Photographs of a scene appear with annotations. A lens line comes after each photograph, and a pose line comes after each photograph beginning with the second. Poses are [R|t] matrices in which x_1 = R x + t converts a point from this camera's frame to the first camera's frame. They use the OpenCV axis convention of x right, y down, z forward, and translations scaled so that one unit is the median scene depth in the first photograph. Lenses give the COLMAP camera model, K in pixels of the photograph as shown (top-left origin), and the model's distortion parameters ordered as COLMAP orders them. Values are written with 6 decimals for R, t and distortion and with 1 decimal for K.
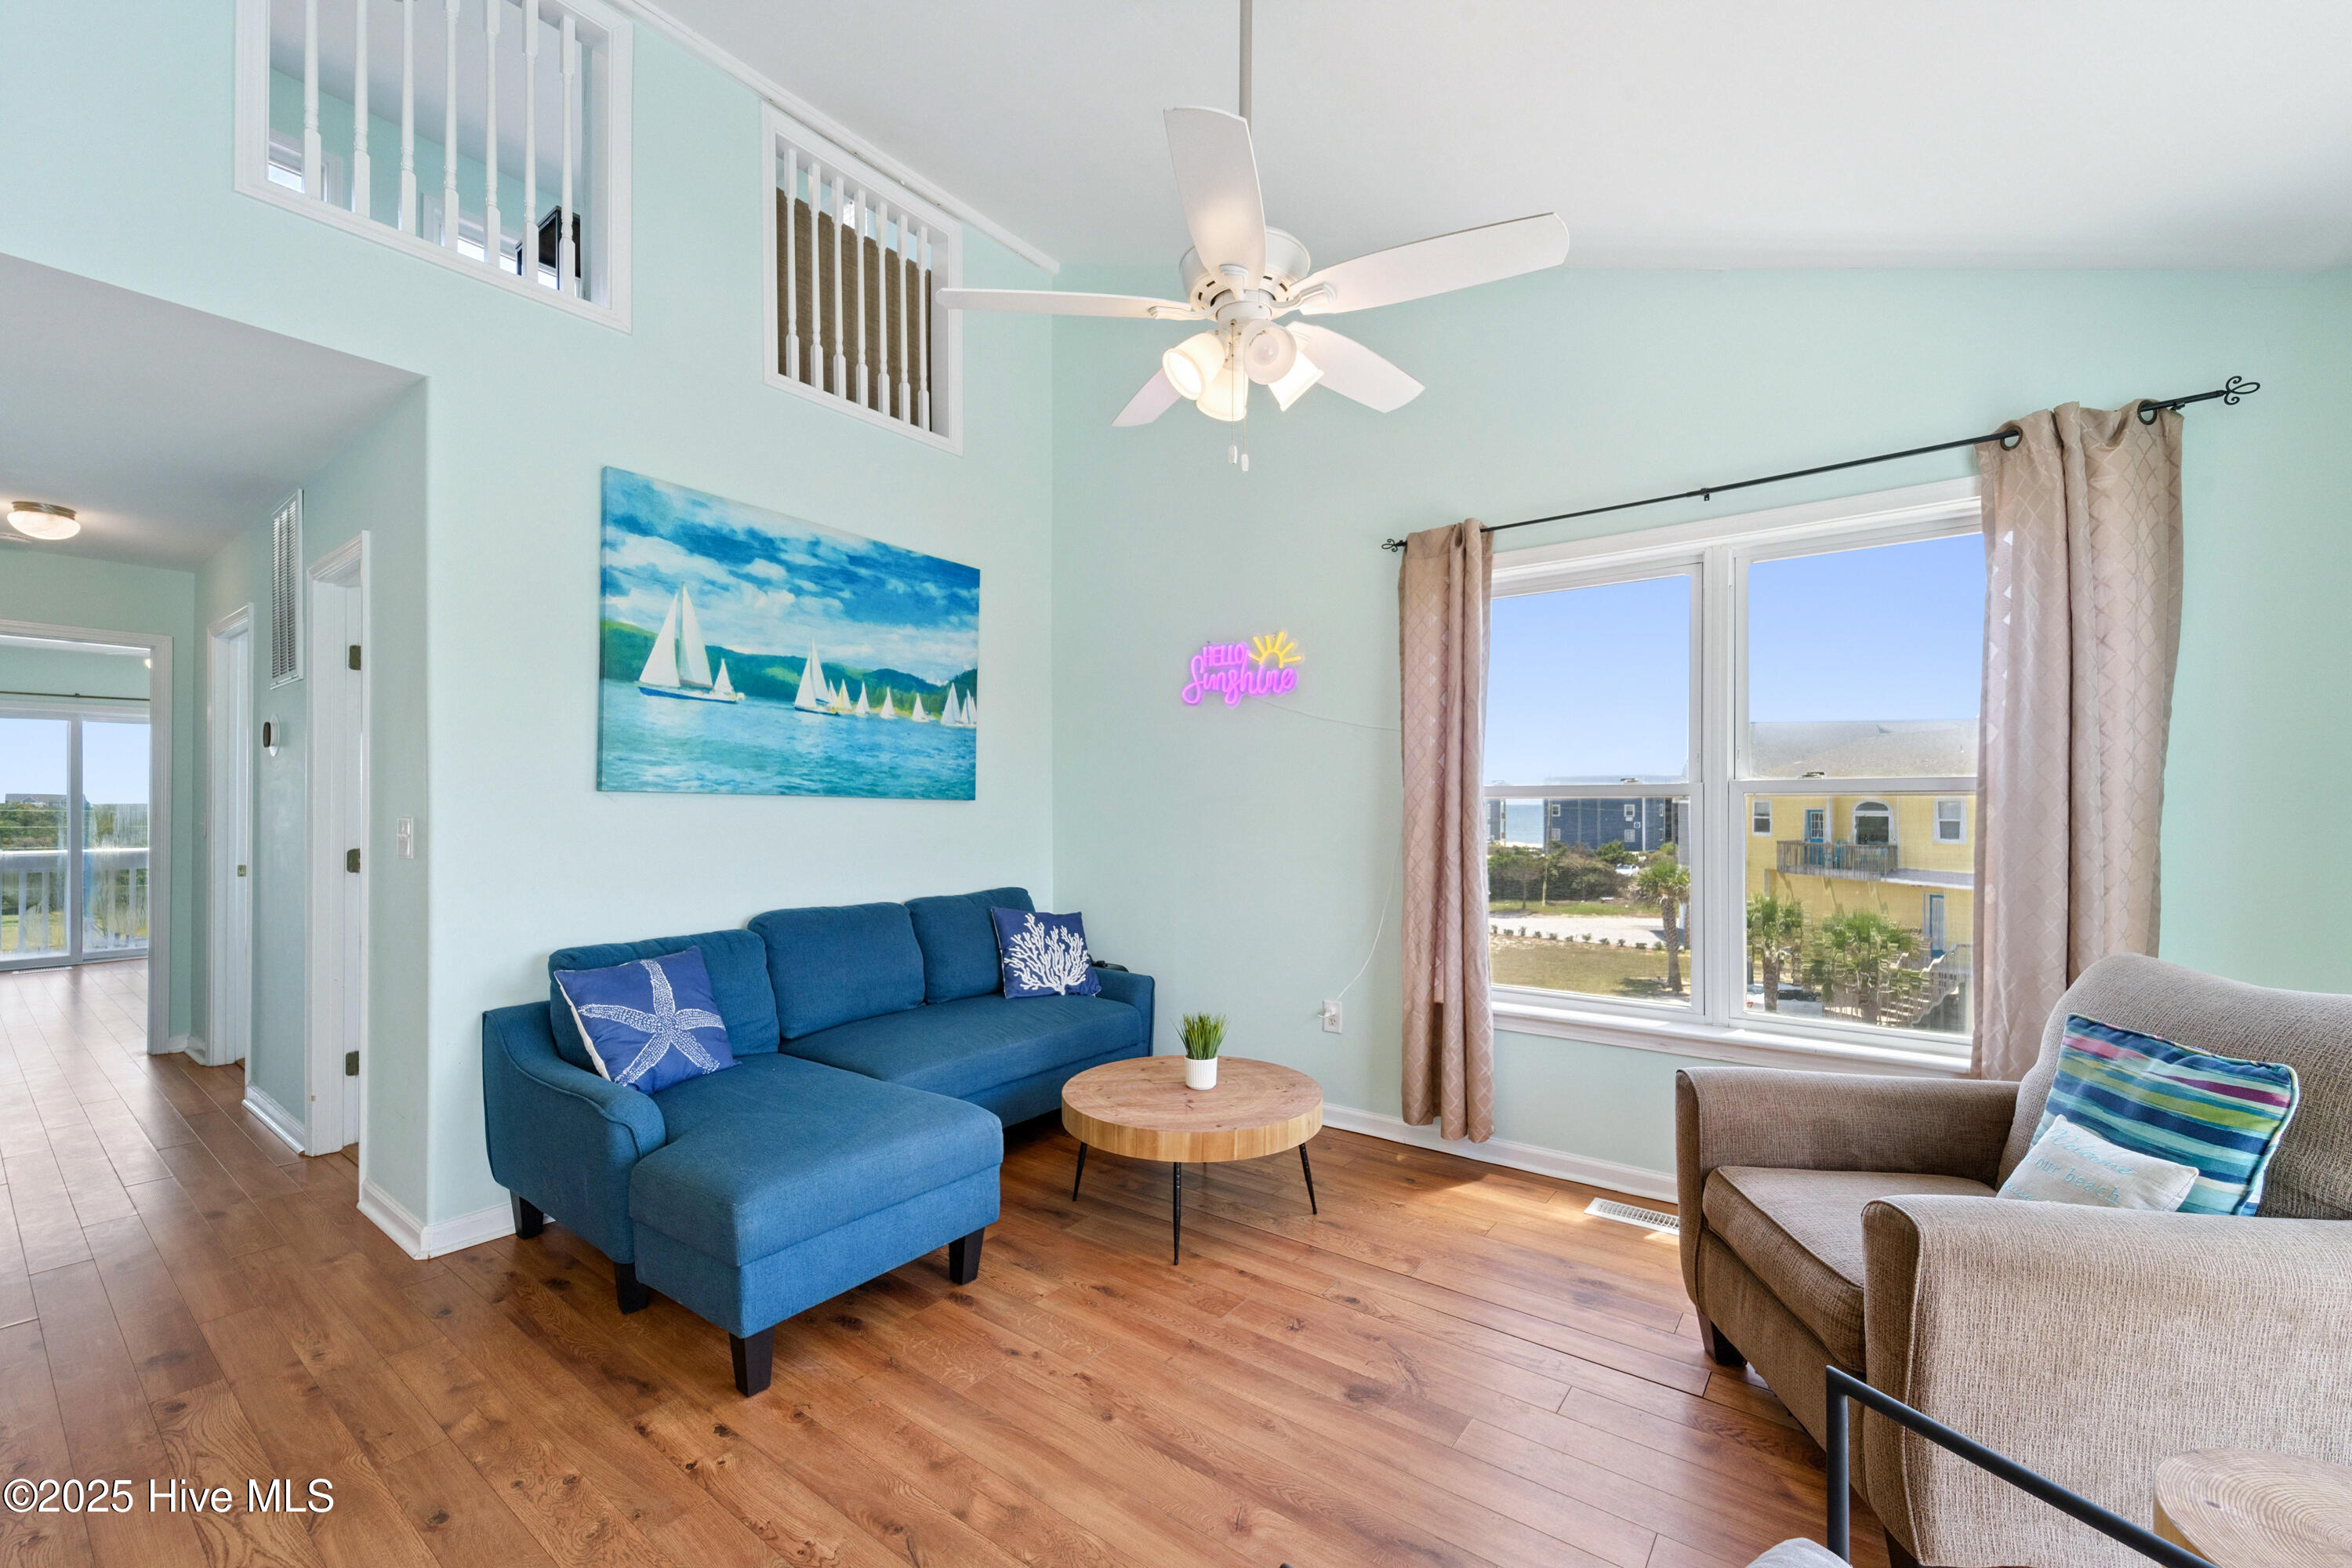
lens RADIAL K [[949.9, 0, 1169.9], [0, 949.9, 803.5], [0, 0, 1]] dist [0.004396, -0.001366]
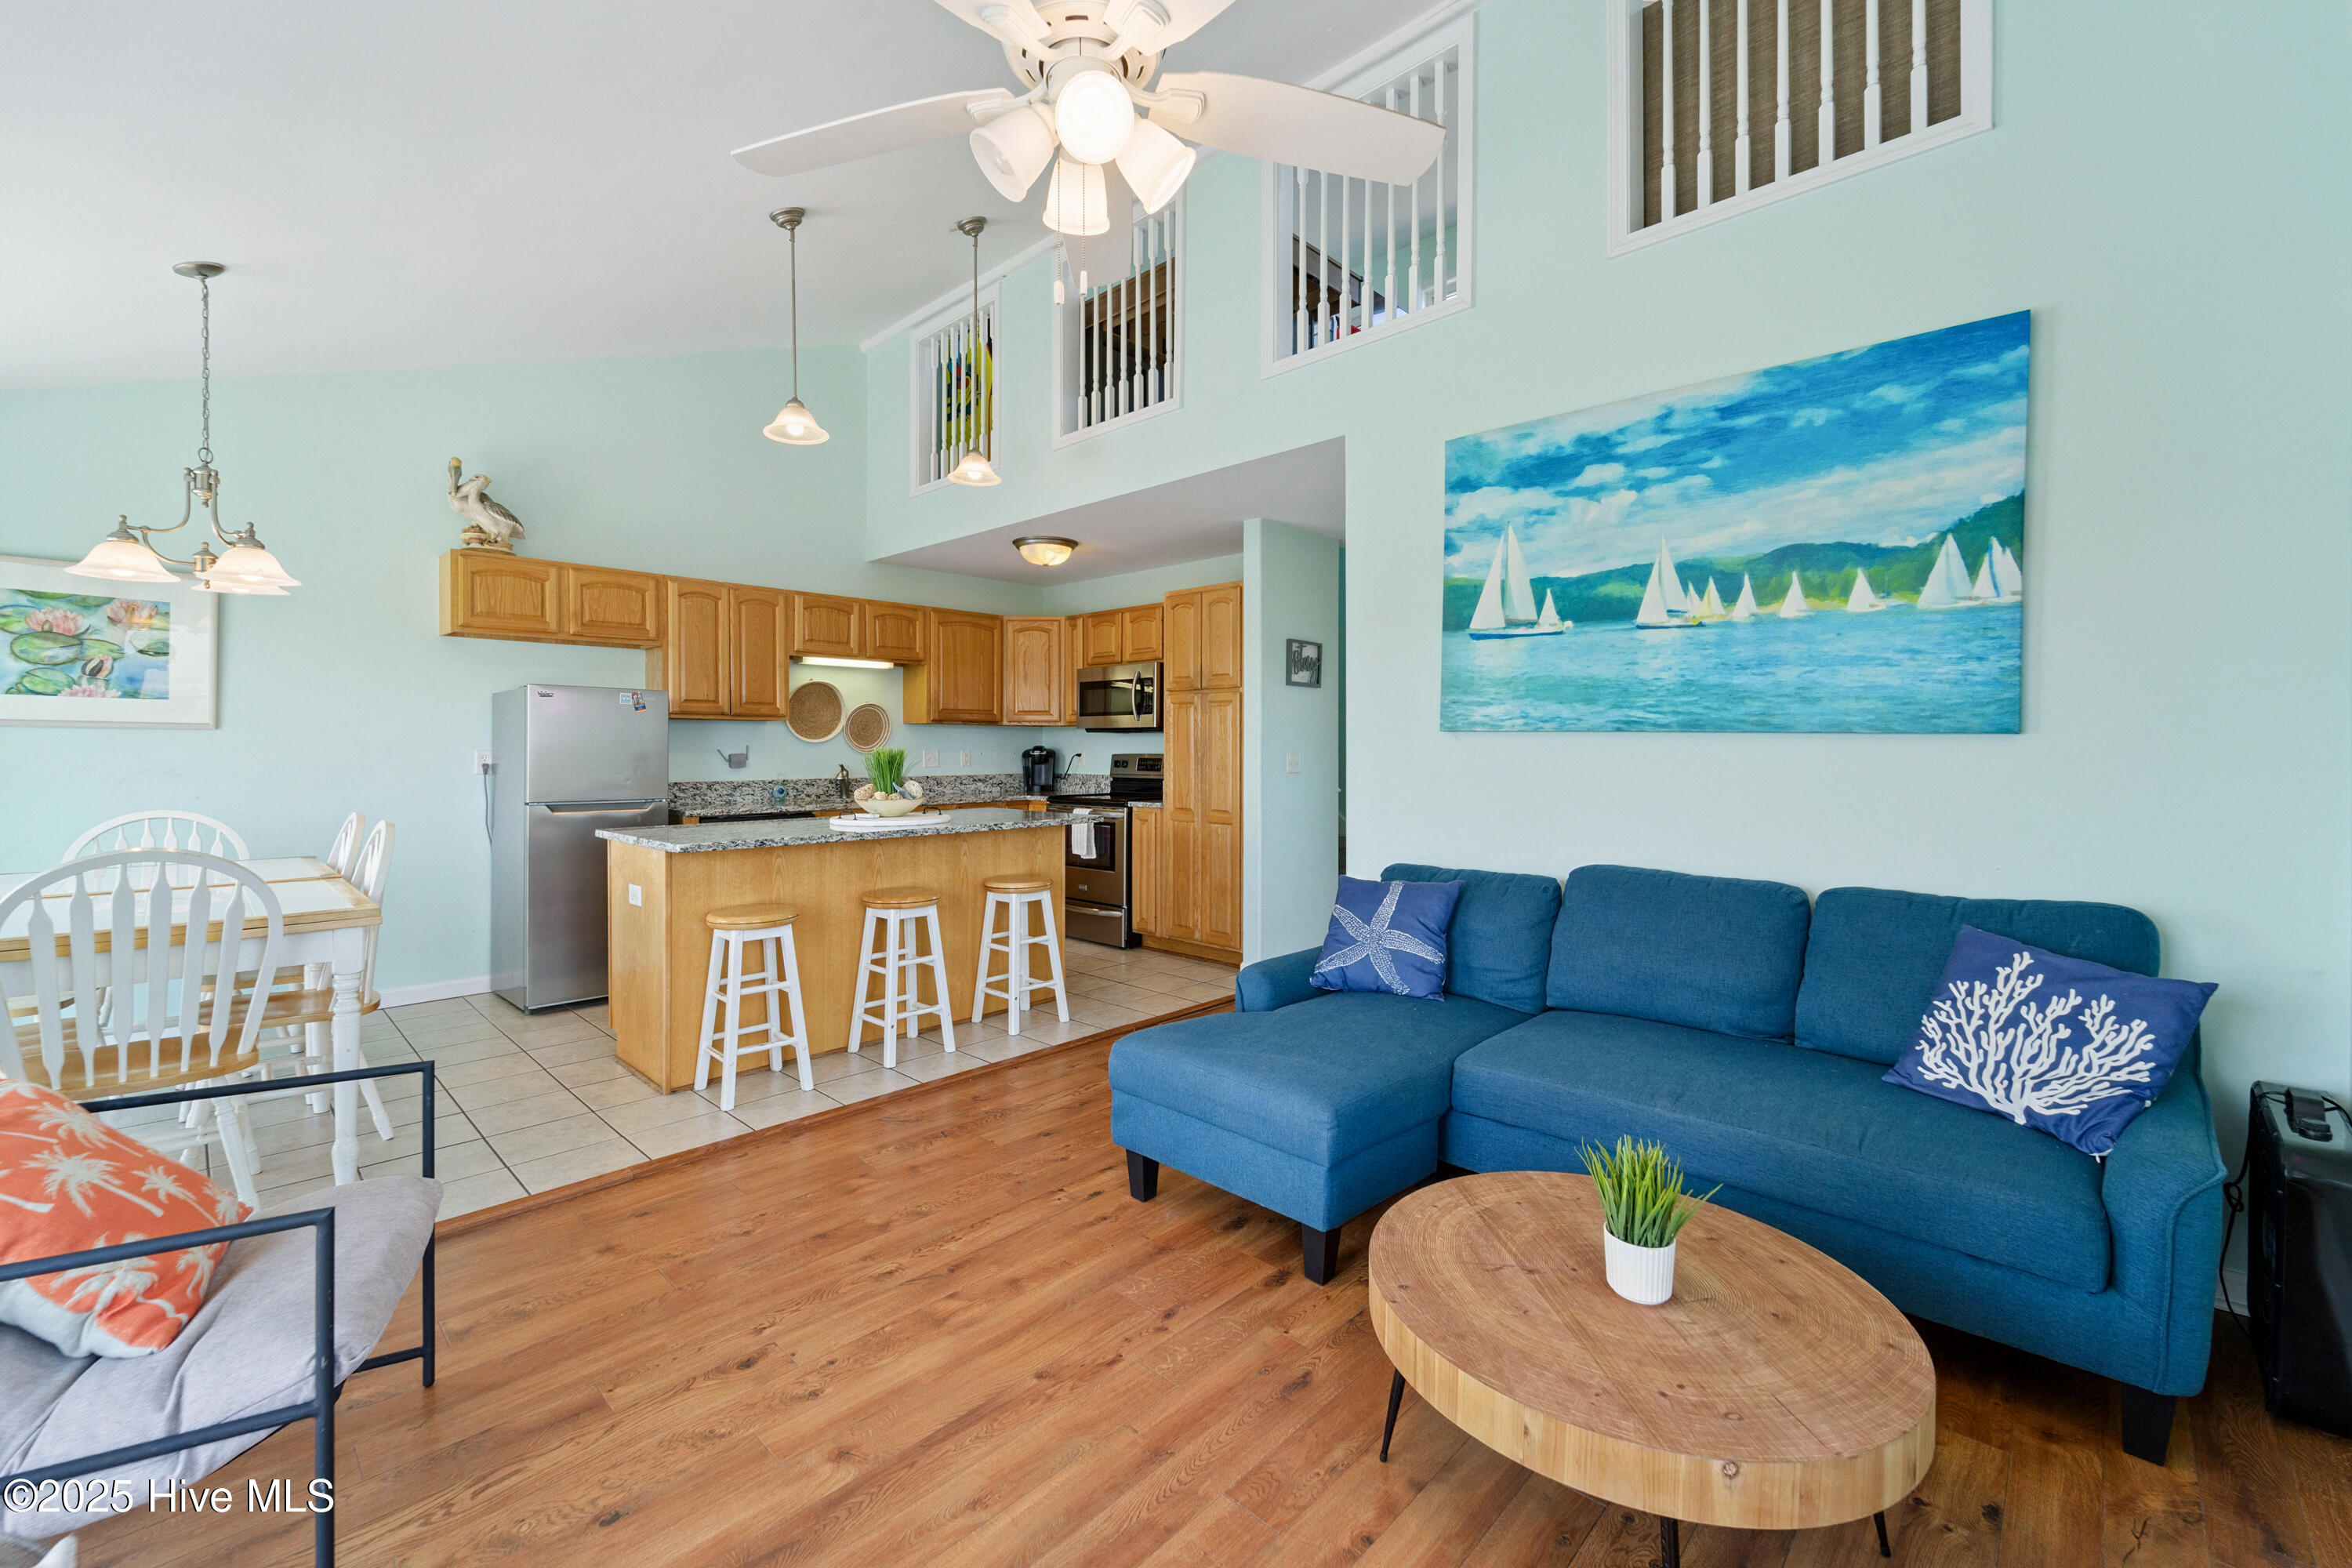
lens RADIAL K [[949.9, 0, 1154.2], [0, 949.9, 754.1], [0, 0, 1]] dist [0.004396, -0.001366]
pose [[-0.122424, 0.009646, -0.992431, 0.492210], [0.004000, 0.999949, 0.009225, 0.001746], [0.992470, -0.002840, -0.122457, 0.693230]]
